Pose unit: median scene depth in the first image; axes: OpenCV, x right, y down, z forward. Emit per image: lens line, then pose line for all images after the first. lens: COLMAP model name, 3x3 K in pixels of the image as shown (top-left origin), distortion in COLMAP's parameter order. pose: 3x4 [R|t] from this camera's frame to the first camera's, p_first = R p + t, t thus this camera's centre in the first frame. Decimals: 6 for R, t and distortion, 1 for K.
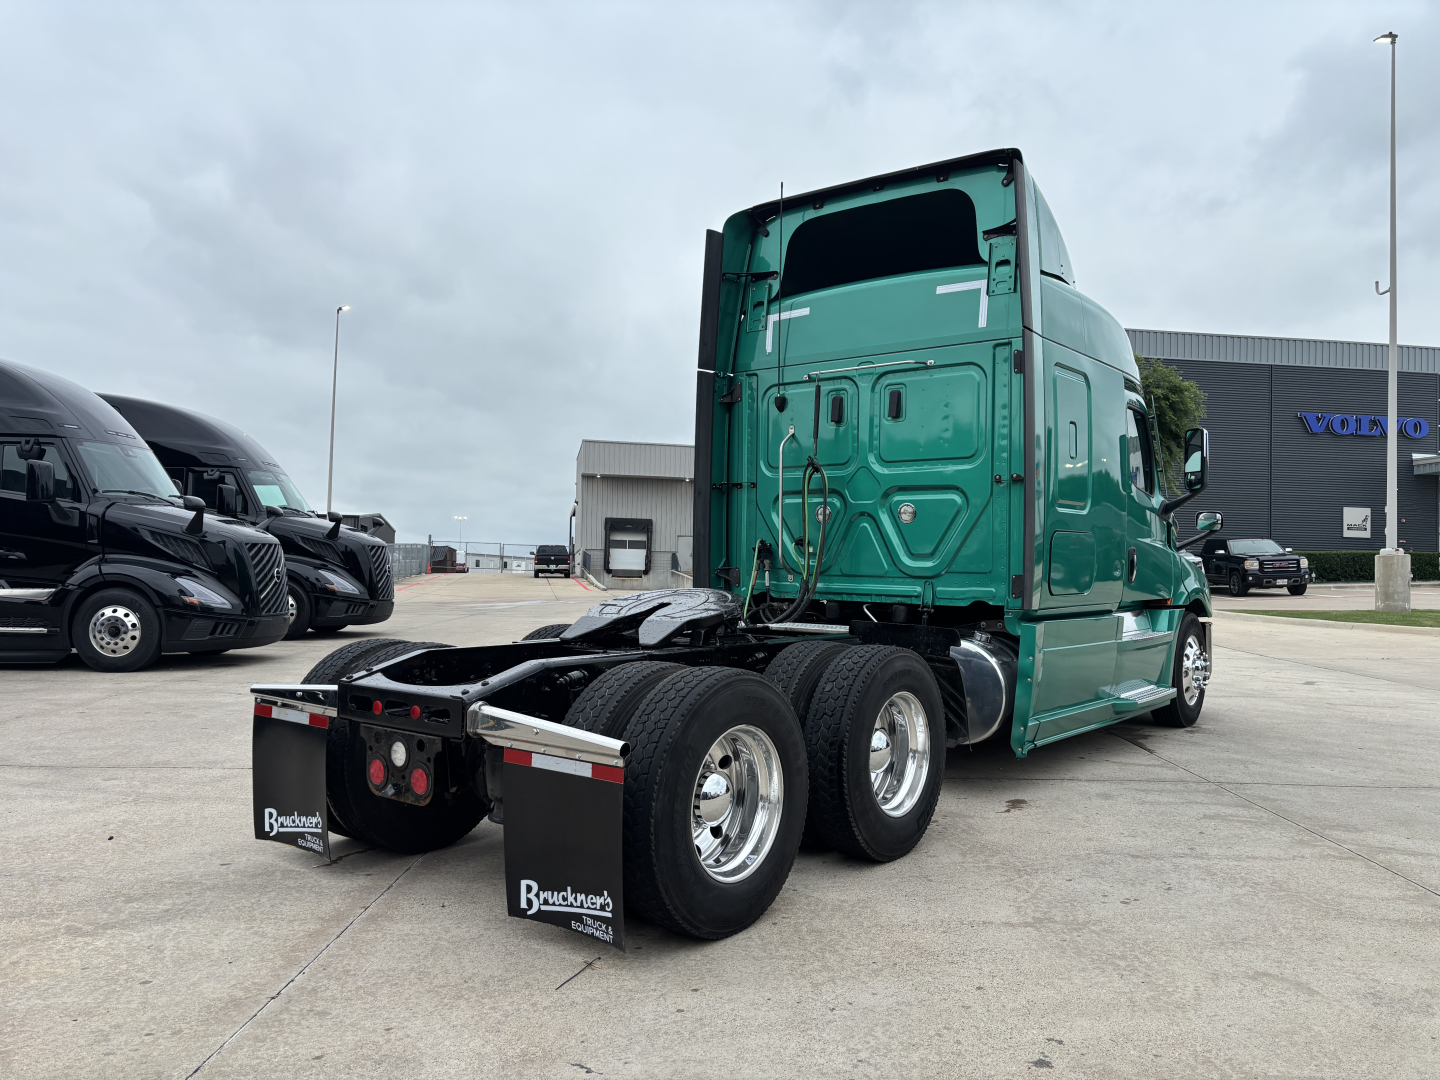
lens RADIAL K [[1073.9, 0, 711.0], [0, 1073.9, 542.8], [0, 0, 1]] dist [0.066049, -0.057004]
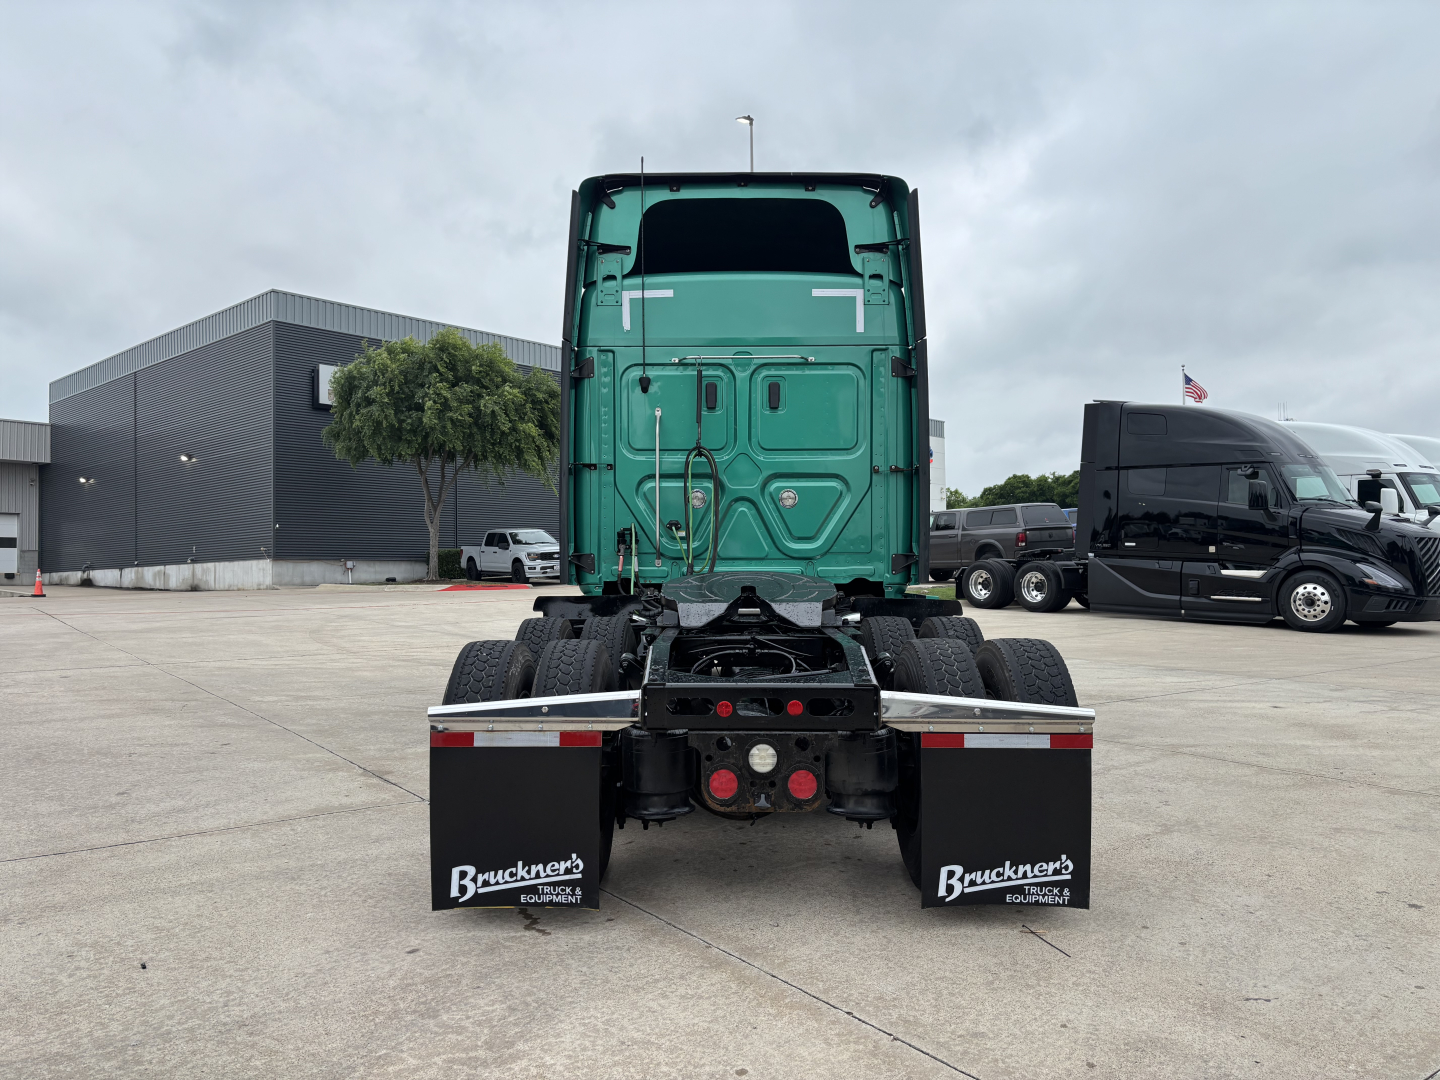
lens RADIAL K [[1073.9, 0, 711.0], [0, 1073.9, 542.8], [0, 0, 1]] dist [0.066049, -0.057004]
pose [[0.791082, -0.007928, 0.611659, -0.775651], [0.004035, 0.999962, 0.007742, 0.011587], [-0.611697, -0.003657, 0.791083, 0.303845]]
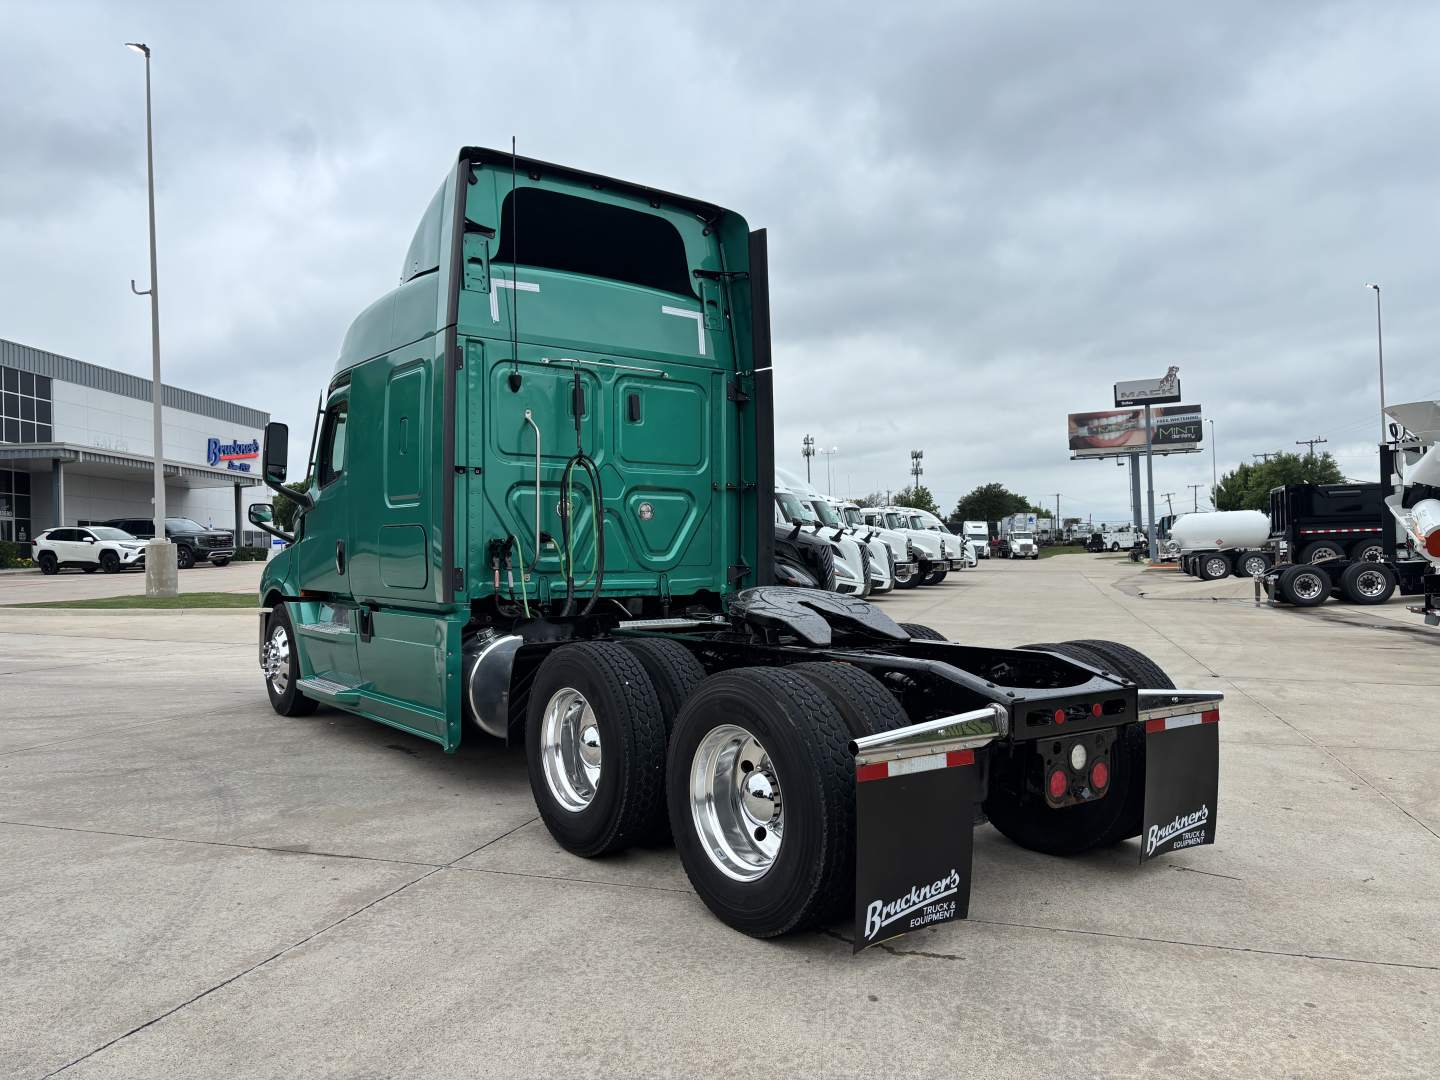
lens RADIAL K [[1073.9, 0, 711.0], [0, 1073.9, 542.8], [0, 0, 1]] dist [0.066049, -0.057004]
pose [[0.260439, -0.003947, 0.965482, -1.215226], [-0.008312, 0.999945, 0.006331, -0.005102], [-0.965455, -0.009674, 0.260392, 0.969452]]
